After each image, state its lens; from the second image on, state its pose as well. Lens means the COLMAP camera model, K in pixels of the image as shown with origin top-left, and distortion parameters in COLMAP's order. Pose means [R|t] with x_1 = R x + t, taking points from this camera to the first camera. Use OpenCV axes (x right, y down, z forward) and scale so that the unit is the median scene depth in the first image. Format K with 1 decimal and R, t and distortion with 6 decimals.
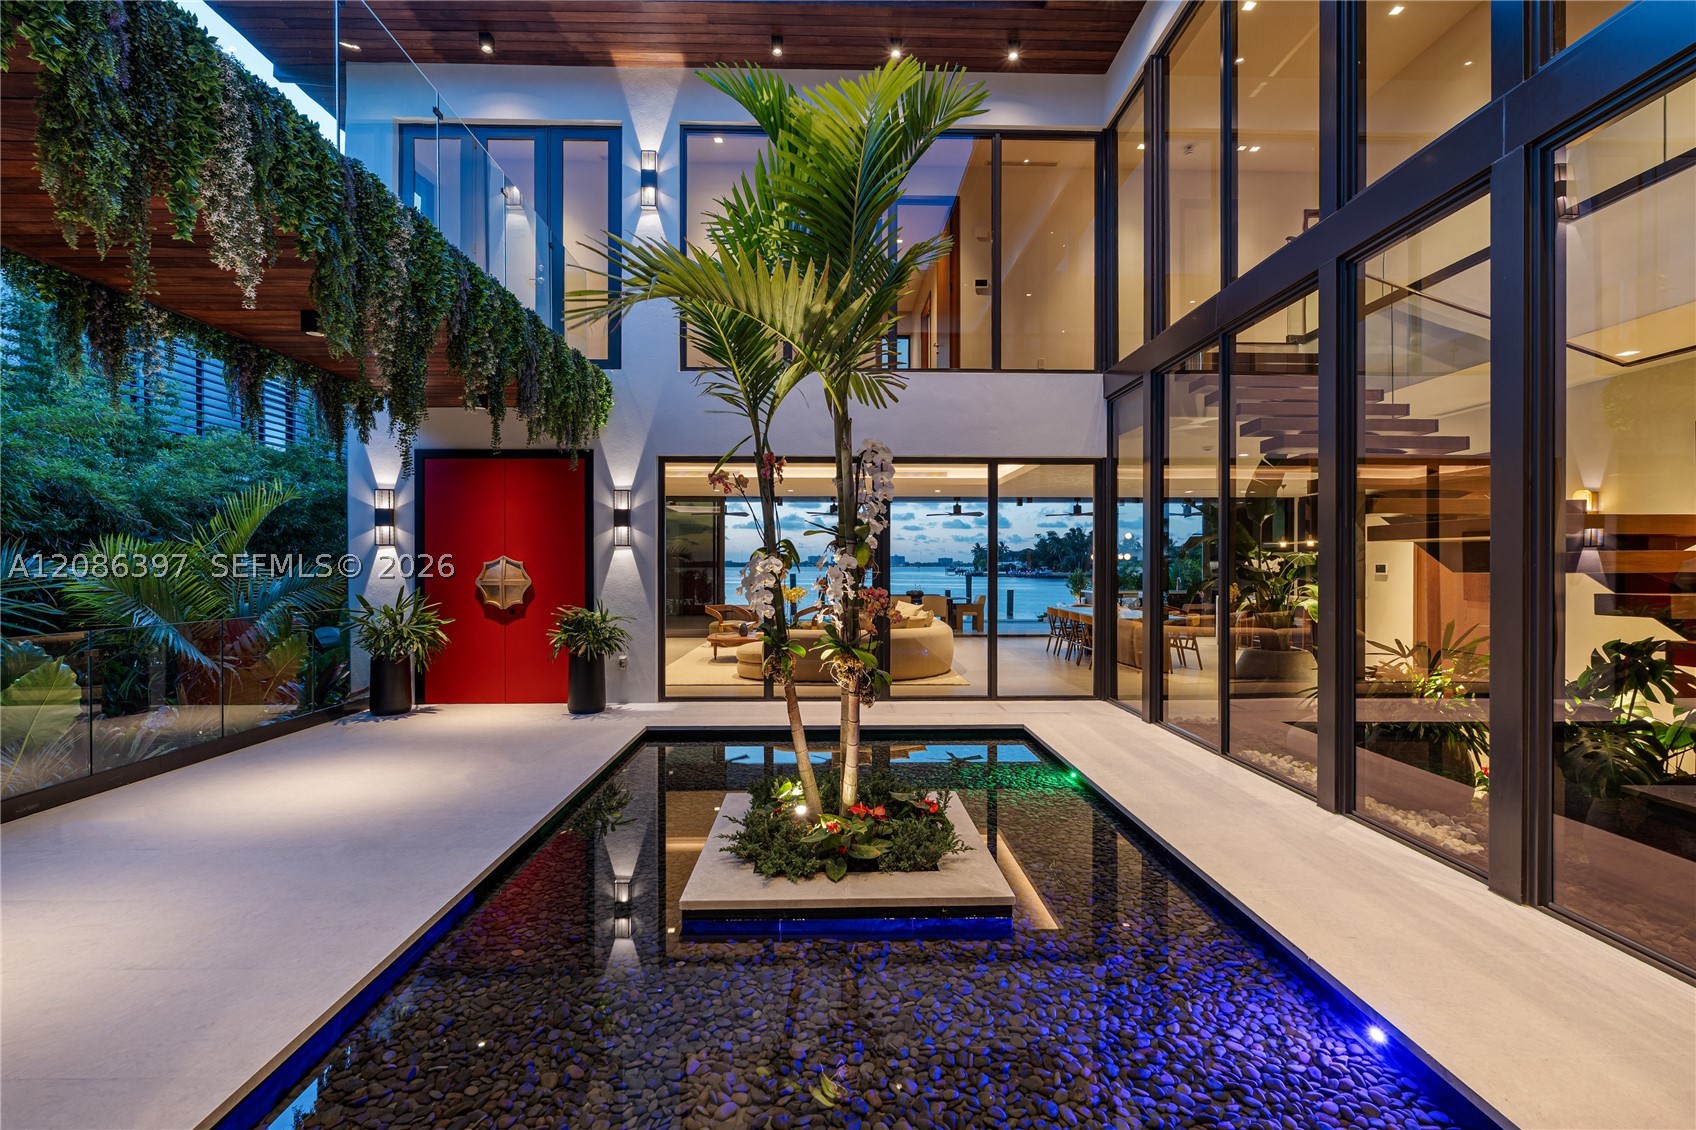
lens RADIAL K [[769.9, 0, 846.0], [0, 769.9, 570.8], [0, 0, 1]] dist [0.000738, -0.000027]
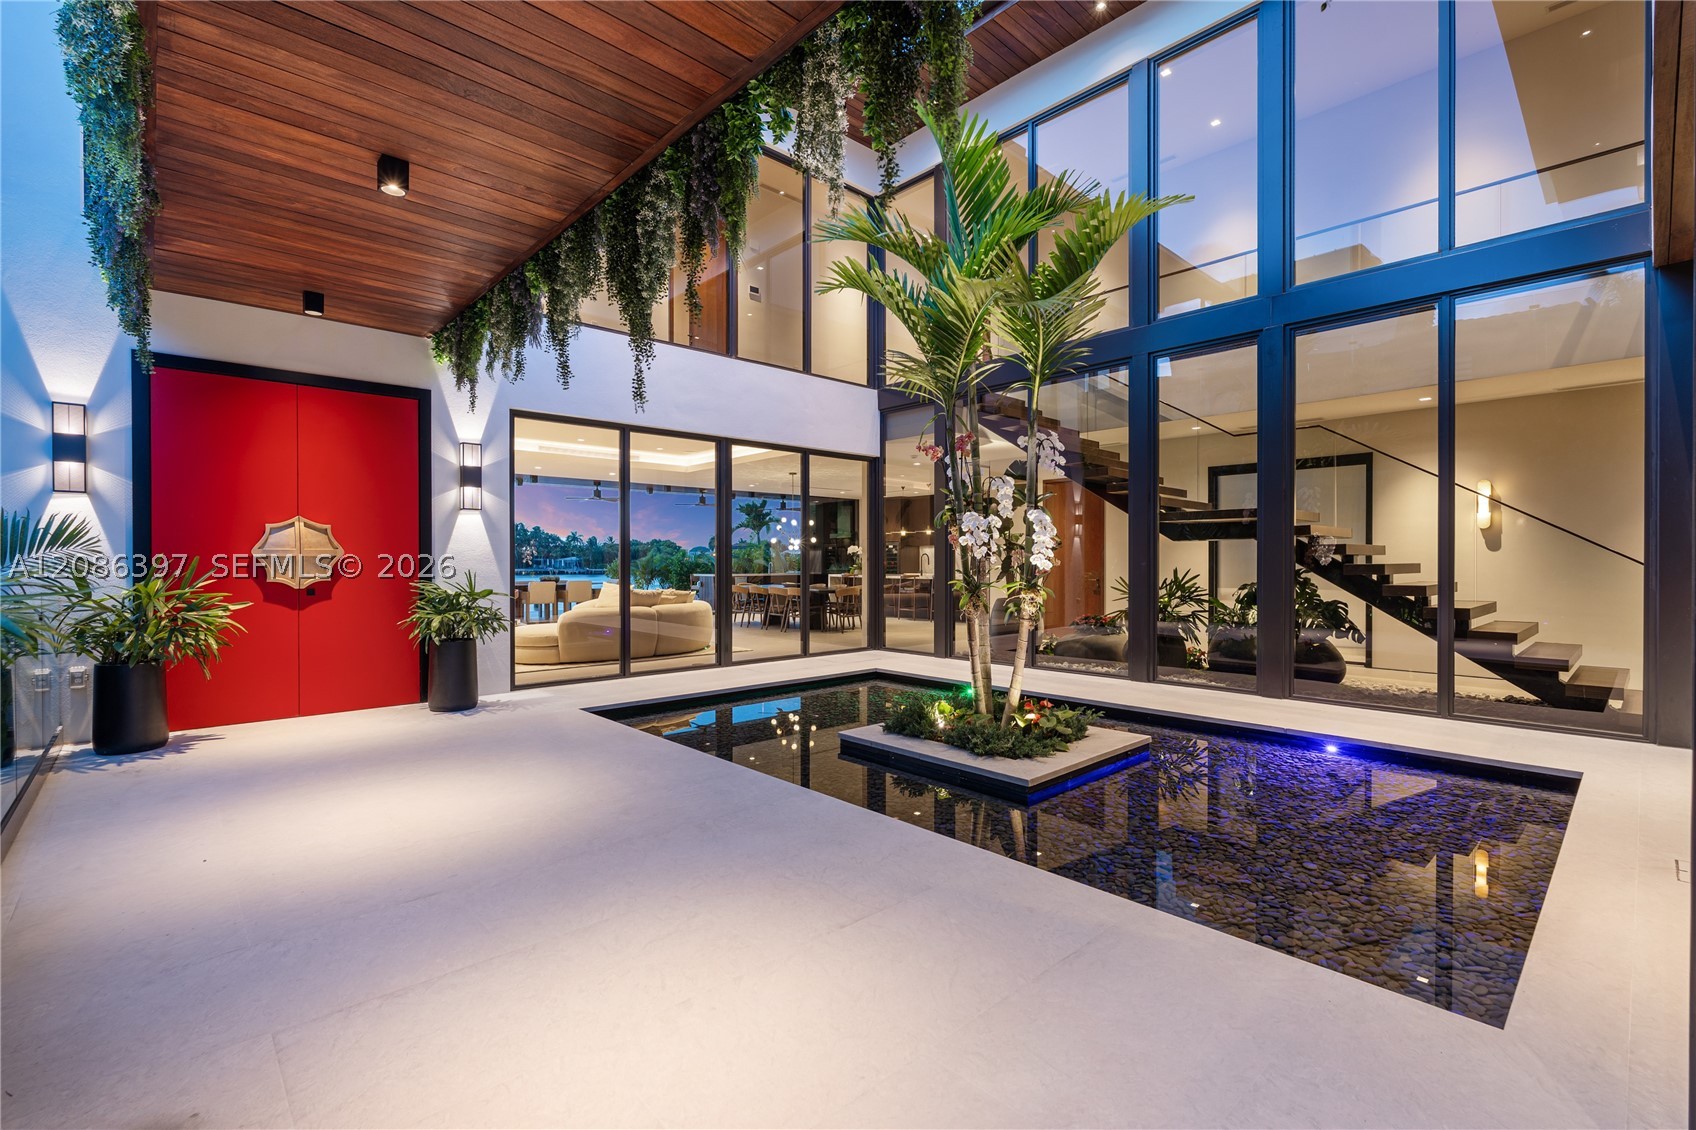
lens RADIAL K [[769.9, 0, 835.6], [0, 769.9, 560.9], [0, 0, 1]] dist [0.000738, -0.000027]
pose [[0.739868, -0.000651, 0.672751, -0.571758], [0.005860, 0.999968, -0.005477, 0.030443], [-0.672726, 0.007994, 0.739848, 0.115205]]
